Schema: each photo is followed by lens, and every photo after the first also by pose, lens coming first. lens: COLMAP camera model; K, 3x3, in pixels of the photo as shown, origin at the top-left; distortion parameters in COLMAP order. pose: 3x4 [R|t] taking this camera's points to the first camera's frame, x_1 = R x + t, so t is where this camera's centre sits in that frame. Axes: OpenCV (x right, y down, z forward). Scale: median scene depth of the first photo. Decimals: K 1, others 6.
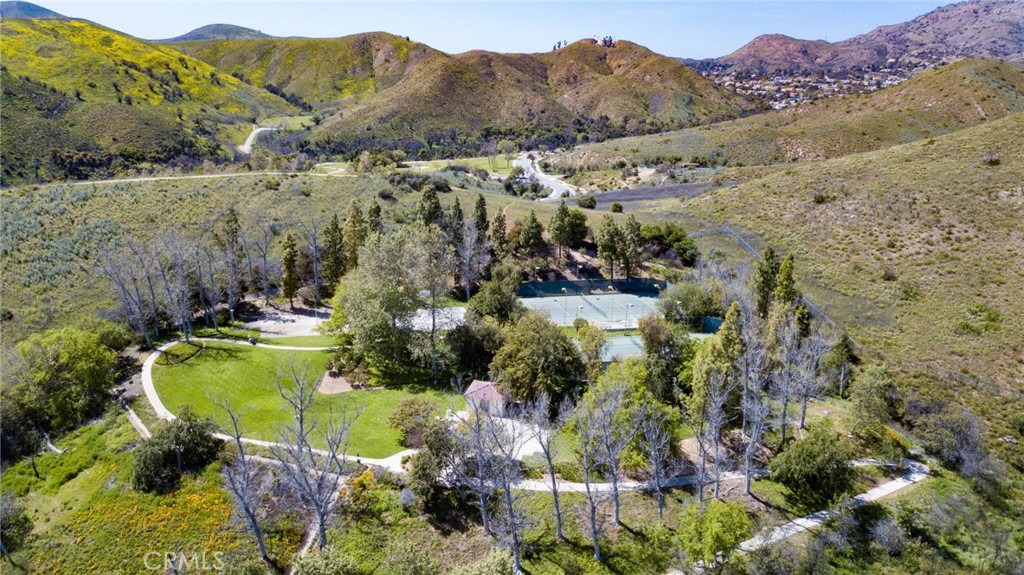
lens RADIAL K [[793.1, 0, 512.0], [0, 793.1, 287.5], [0, 0, 1]] dist [0.007989, -0.004515]
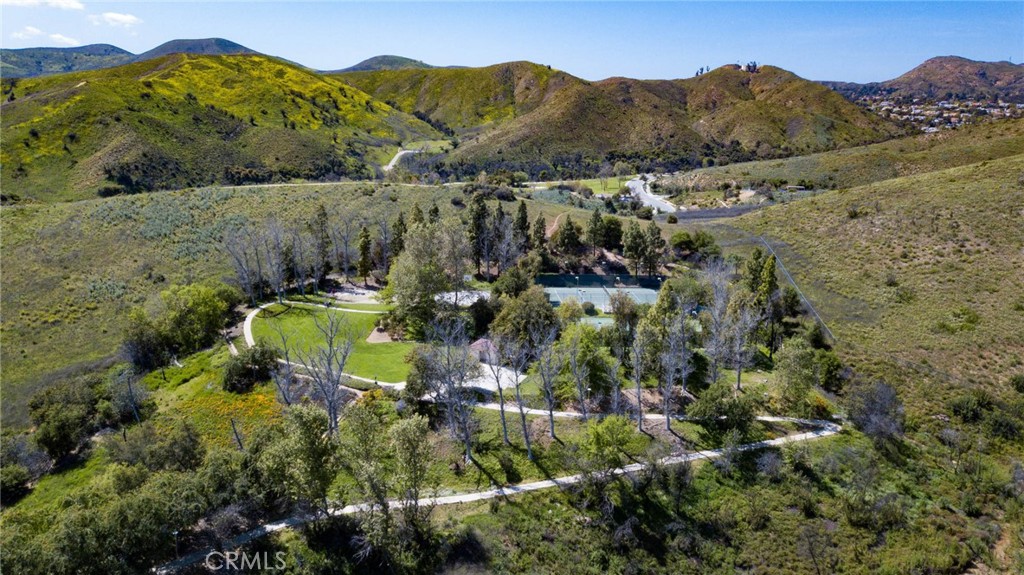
lens RADIAL K [[793.1, 0, 512.0], [0, 793.1, 287.5], [0, 0, 1]] dist [0.007989, -0.004515]
pose [[0.981589, 0.038716, -0.187041, 0.159478], [-0.044491, 0.998651, -0.026776, 0.044285], [0.185752, 0.034605, 0.981987, -0.171479]]
